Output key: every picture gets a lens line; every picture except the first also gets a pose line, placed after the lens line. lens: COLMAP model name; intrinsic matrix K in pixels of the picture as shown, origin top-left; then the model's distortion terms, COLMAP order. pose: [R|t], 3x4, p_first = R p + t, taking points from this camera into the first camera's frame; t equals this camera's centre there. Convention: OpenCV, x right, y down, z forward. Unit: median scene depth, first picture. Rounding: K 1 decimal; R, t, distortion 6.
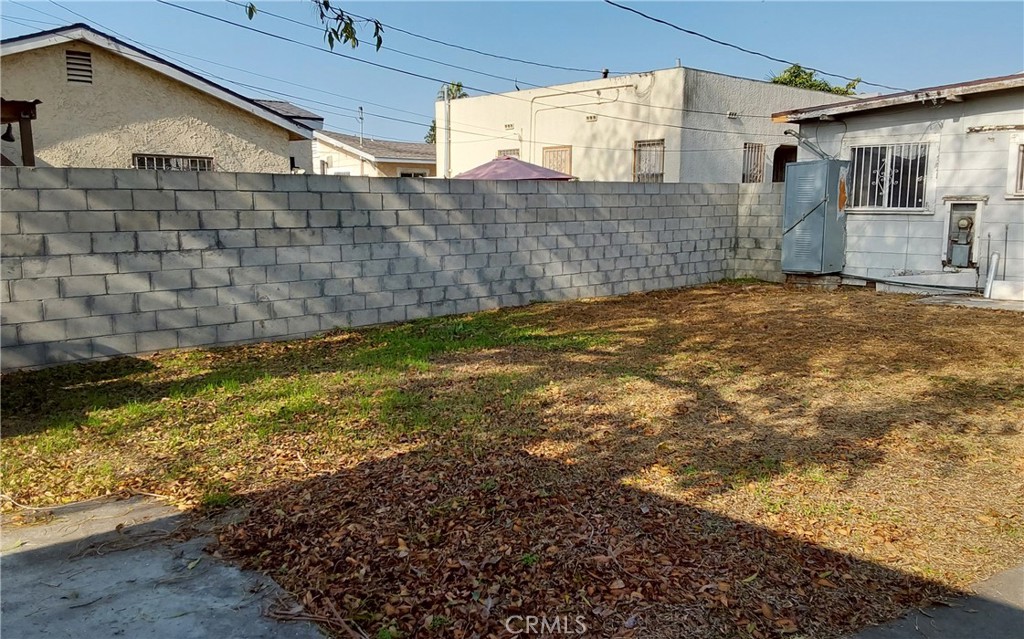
lens RADIAL K [[828.2, 0, 515.8], [0, 828.2, 317.5], [0, 0, 1]] dist [0.059708, -0.108163]
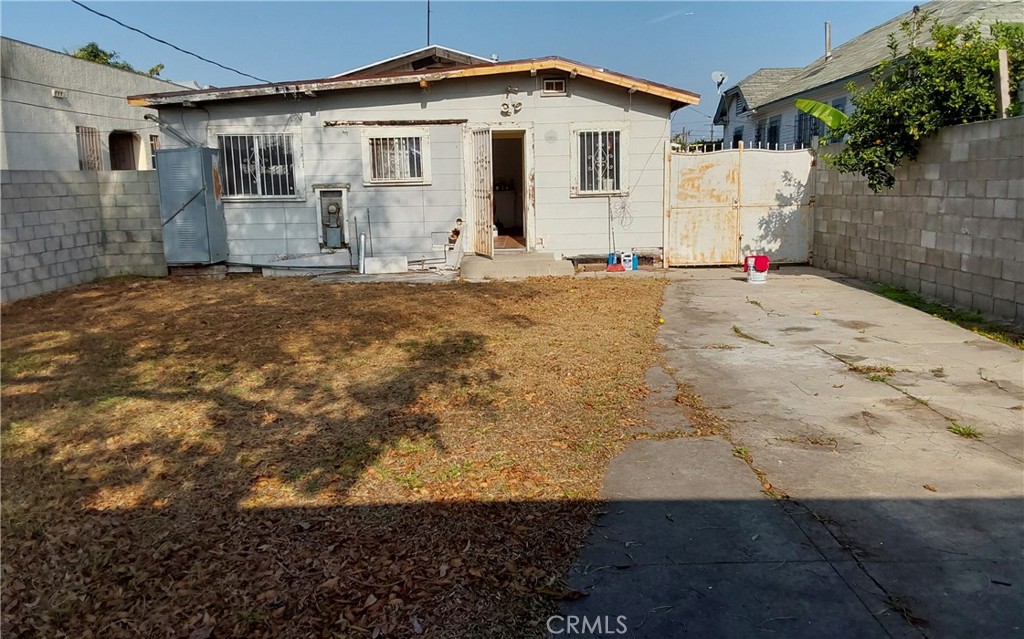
lens RADIAL K [[828.2, 0, 520.0], [0, 828.2, 325.6], [0, 0, 1]] dist [0.059708, -0.108163]
pose [[0.674155, -0.132920, 0.726531, -0.121260], [0.116467, 0.990498, 0.073143, -0.010275], [-0.729349, 0.035307, 0.683230, 0.067345]]
